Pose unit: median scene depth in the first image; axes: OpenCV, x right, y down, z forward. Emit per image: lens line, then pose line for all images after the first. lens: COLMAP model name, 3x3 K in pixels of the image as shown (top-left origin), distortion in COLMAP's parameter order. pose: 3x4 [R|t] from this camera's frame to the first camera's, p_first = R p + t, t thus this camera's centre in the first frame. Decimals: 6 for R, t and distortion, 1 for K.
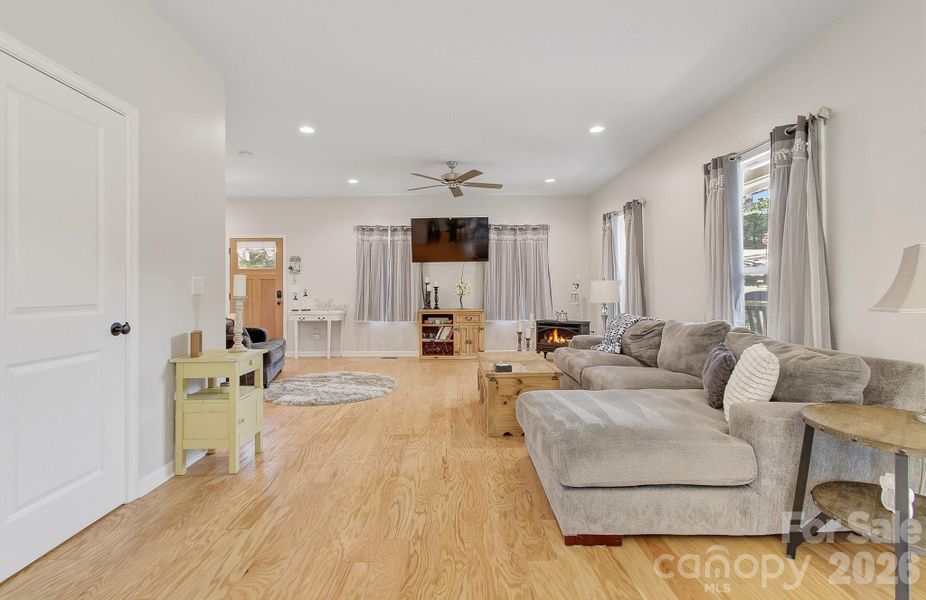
lens RADIAL K [[404.8, 0, 455.5], [0, 404.8, 285.2], [0, 0, 1]] dist [-0.012002, 0.011780]
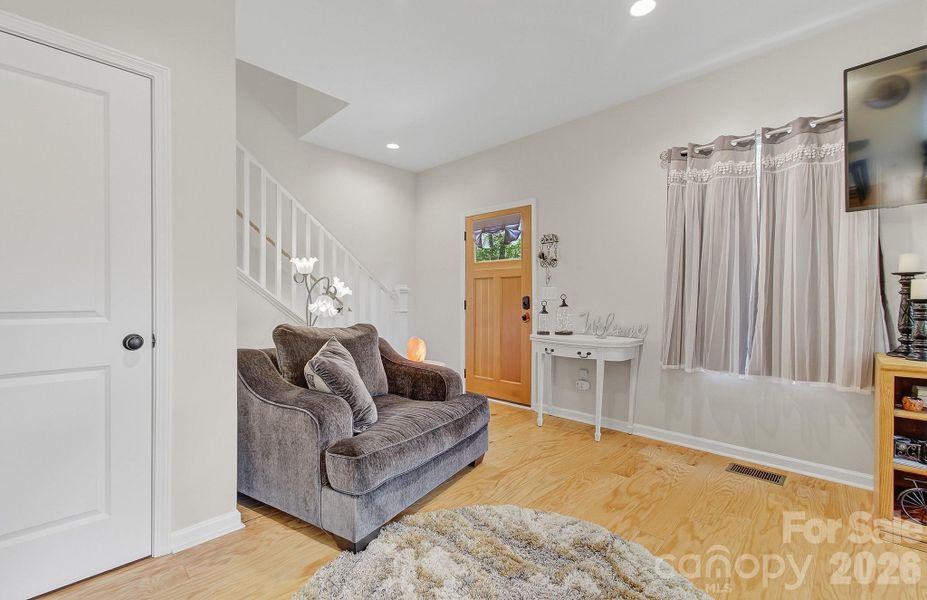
lens RADIAL K [[405.3, 0, 458.3], [0, 405.3, 299.8], [0, 0, 1]] dist [-0.012002, 0.011780]
pose [[0.710141, 0.010985, -0.703974, -0.100340], [0.000904, 0.999863, 0.016514, 0.009717], [0.704059, -0.012363, 0.710034, 0.557986]]
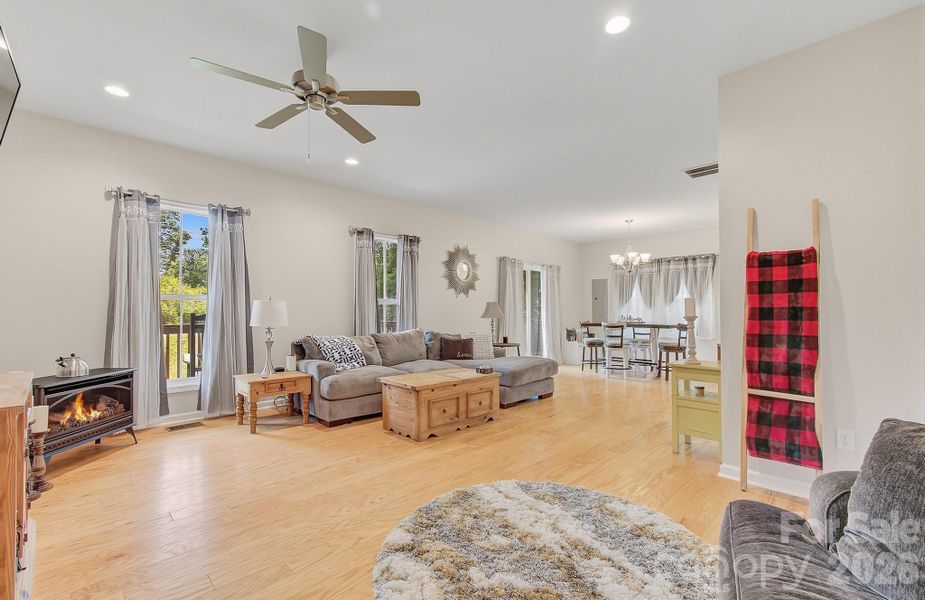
lens RADIAL K [[404.4, 0, 459.5], [0, 404.4, 306.7], [0, 0, 1]] dist [-0.012002, 0.011780]
pose [[-0.699282, 0.013722, 0.714714, -0.377935], [-0.007861, 0.999608, -0.026882, 0.015312], [-0.714803, -0.024416, -0.698900, 0.961528]]
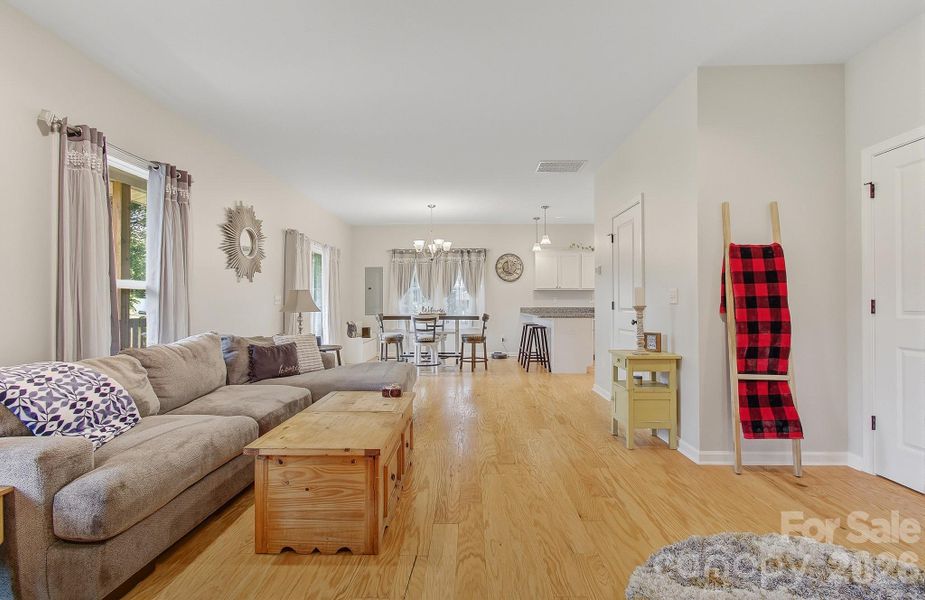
lens RADIAL K [[404.4, 0, 466.2], [0, 404.4, 297.4], [0, 0, 1]] dist [-0.012002, 0.011780]
pose [[-0.999583, 0.011711, 0.026397, -0.032966], [0.010926, 0.999499, -0.029689, 0.013540], [-0.026731, -0.029388, -0.999211, 0.901905]]
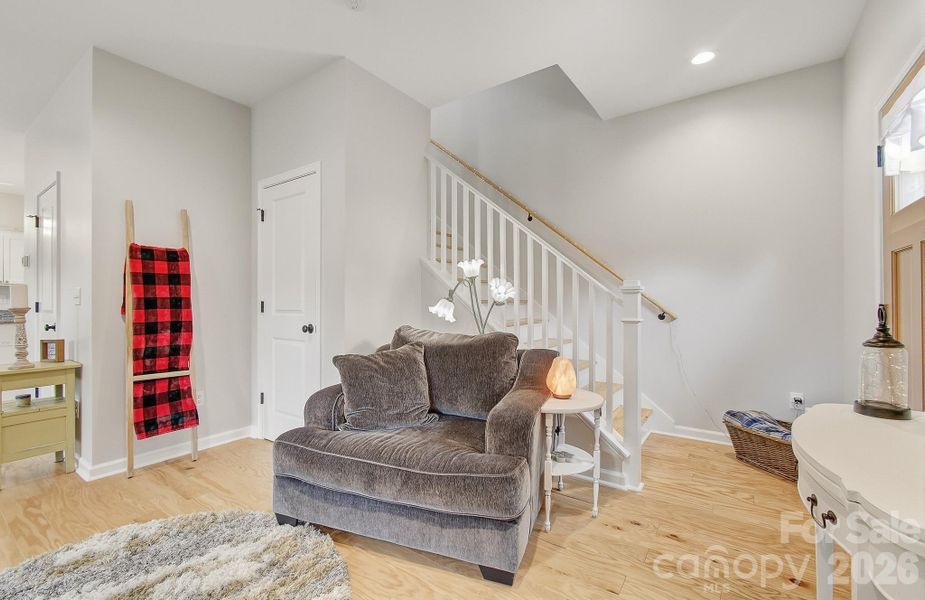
lens RADIAL K [[404.4, 0, 461.6], [0, 404.4, 298.9], [0, 0, 1]] dist [-0.012002, 0.011780]
pose [[-0.577758, 0.002677, -0.816204, -0.155672], [0.020271, 0.999733, -0.011071, 0.015949], [0.815957, -0.022942, -0.577658, 0.986442]]
